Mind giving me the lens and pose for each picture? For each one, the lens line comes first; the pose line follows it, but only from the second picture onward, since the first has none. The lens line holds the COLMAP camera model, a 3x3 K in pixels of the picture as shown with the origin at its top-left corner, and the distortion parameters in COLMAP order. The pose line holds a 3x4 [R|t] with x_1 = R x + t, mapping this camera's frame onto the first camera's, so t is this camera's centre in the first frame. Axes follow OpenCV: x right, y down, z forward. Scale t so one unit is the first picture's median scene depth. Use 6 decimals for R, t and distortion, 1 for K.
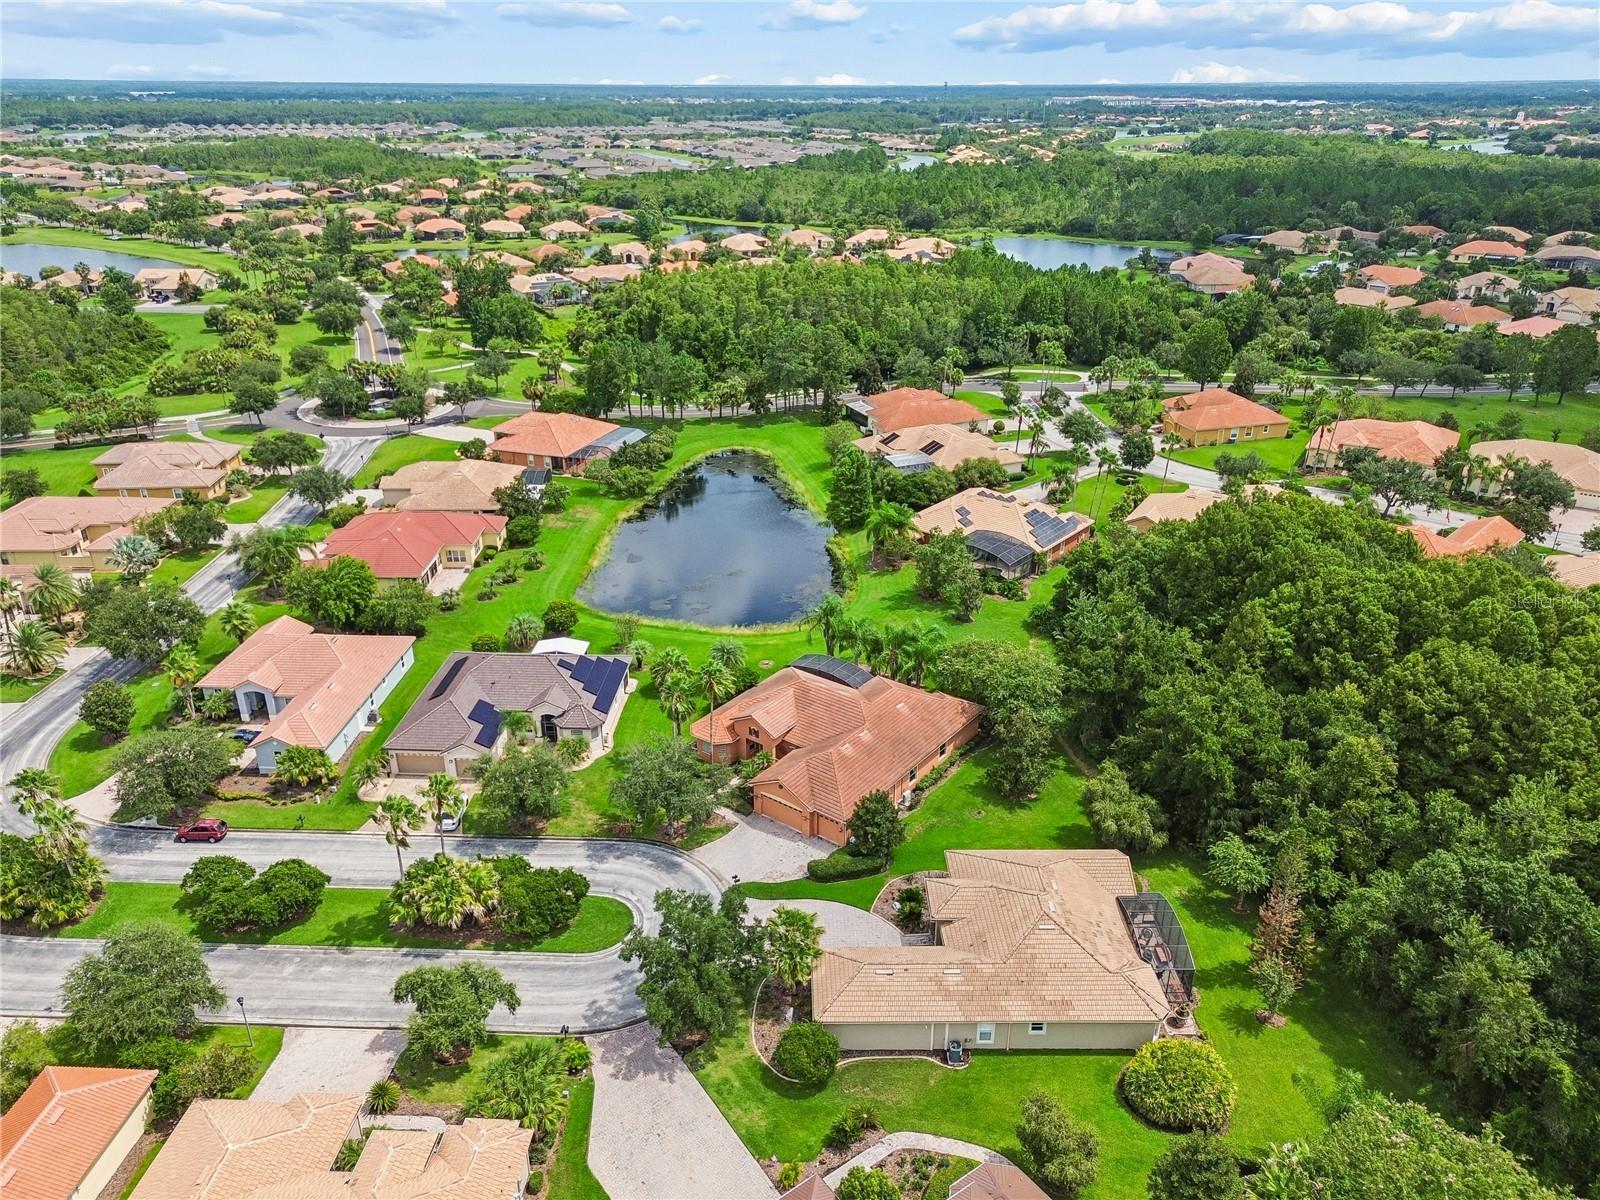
lens RADIAL K [[1142.8, 0, 794.4], [0, 1142.8, 601.5], [0, 0, 1]] dist [0.077847, -0.082370]
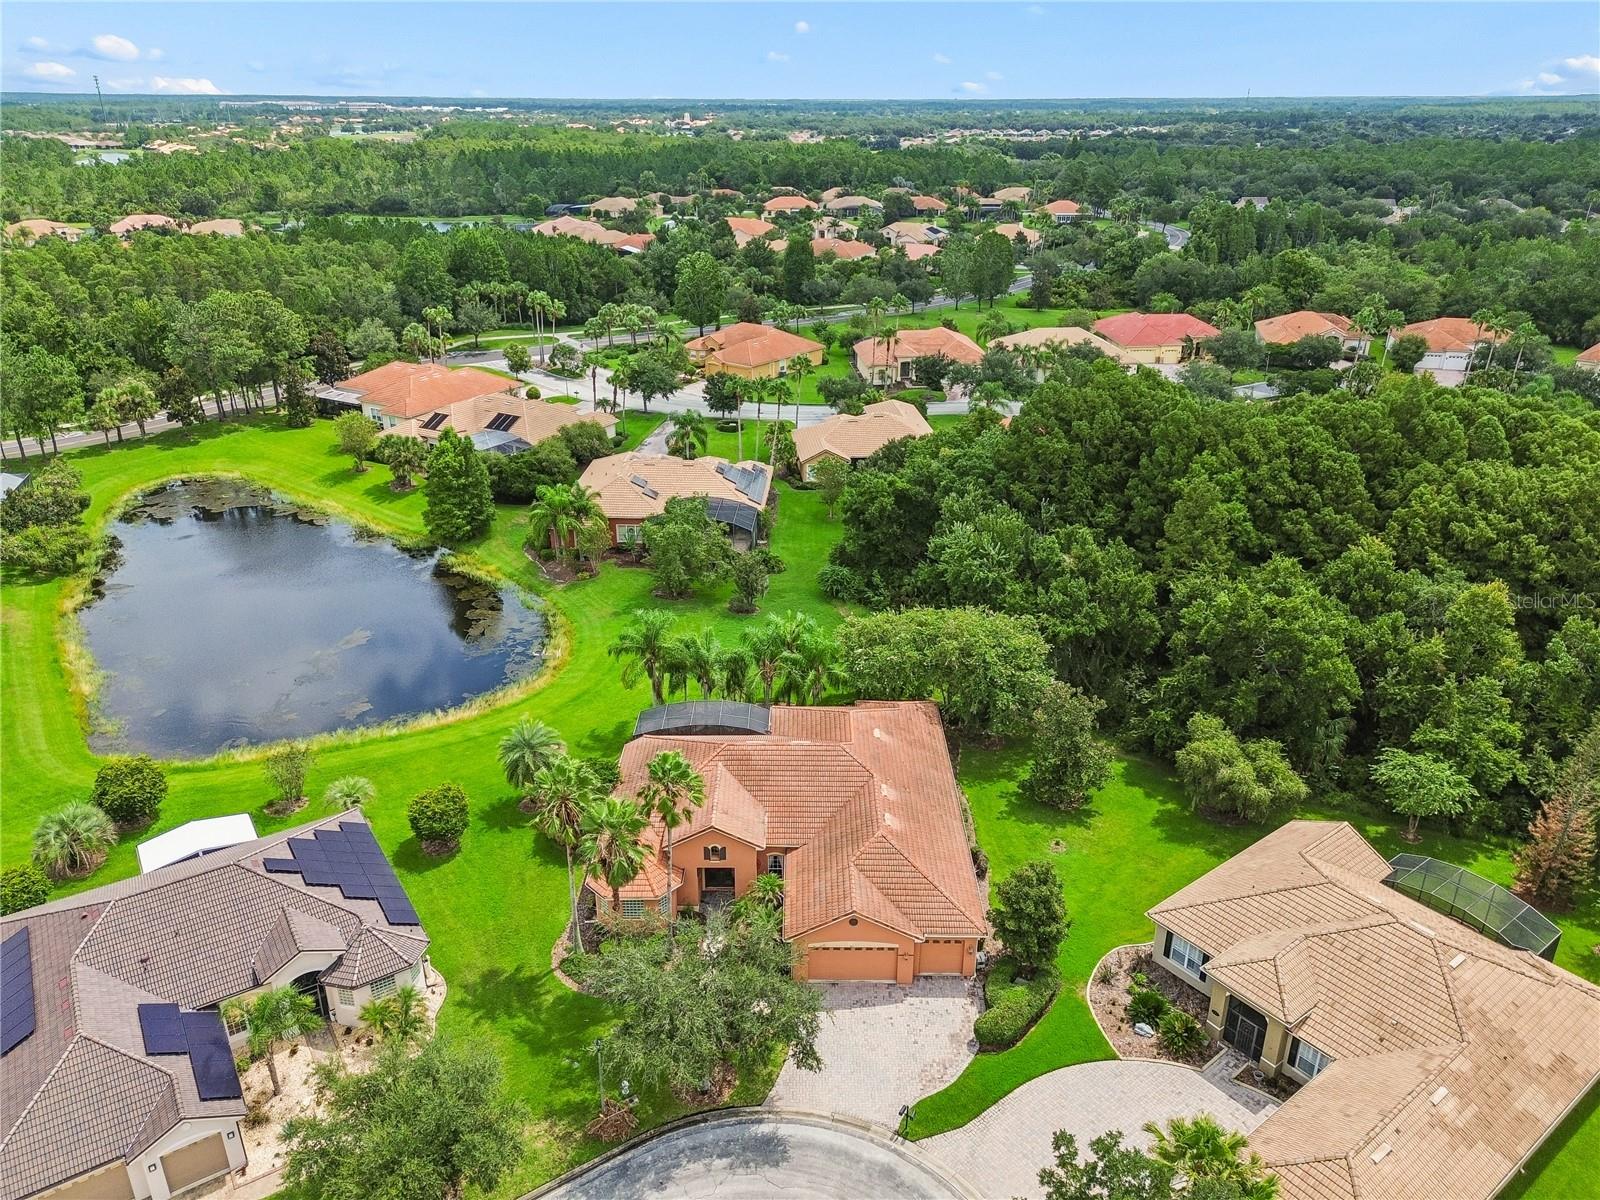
lens RADIAL K [[1142.8, 0, 794.4], [0, 1142.8, 601.5], [0, 0, 1]] dist [0.077847, -0.082370]
pose [[0.798671, -0.239524, 0.552045, -0.156865], [0.247108, 0.966998, 0.062063, -0.018799], [-0.548692, 0.086847, 0.831502, 0.255761]]
